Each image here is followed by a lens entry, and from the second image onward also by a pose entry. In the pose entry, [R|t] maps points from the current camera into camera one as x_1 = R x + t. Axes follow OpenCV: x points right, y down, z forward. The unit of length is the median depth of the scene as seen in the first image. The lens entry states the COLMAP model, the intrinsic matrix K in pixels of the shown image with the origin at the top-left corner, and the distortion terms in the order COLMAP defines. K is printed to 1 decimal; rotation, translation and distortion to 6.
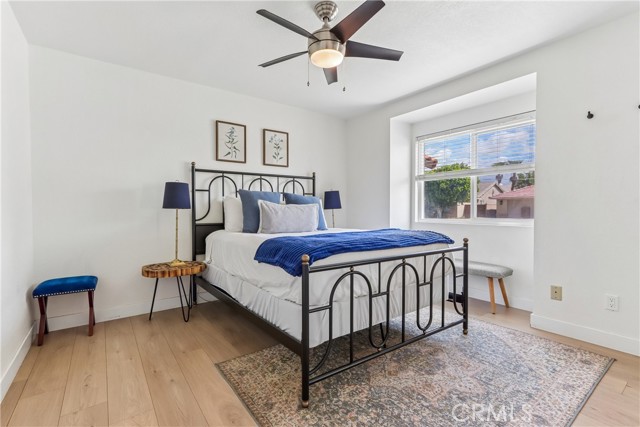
lens RADIAL K [[298.1, 0, 318.0], [0, 298.1, 214.4], [0, 0, 1]] dist [0.002082, -0.000210]
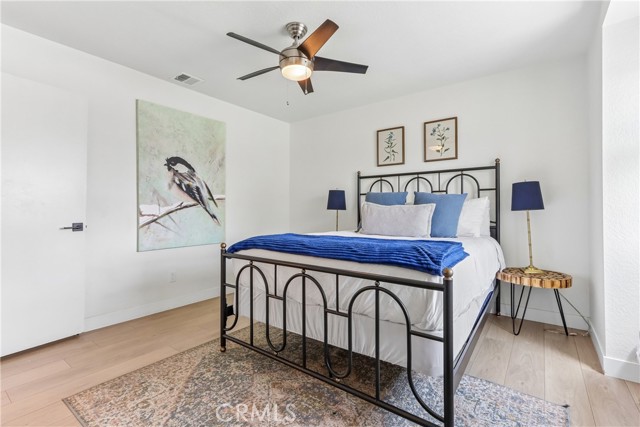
lens RADIAL K [[298.1, 0, 314.3], [0, 298.1, 205.0], [0, 0, 1]] dist [0.002082, -0.000210]
pose [[0.279675, -0.013681, -0.959997, 0.900910], [-0.015089, 0.999712, -0.018643, -0.016321], [0.959976, 0.019699, 0.279388, 0.630078]]
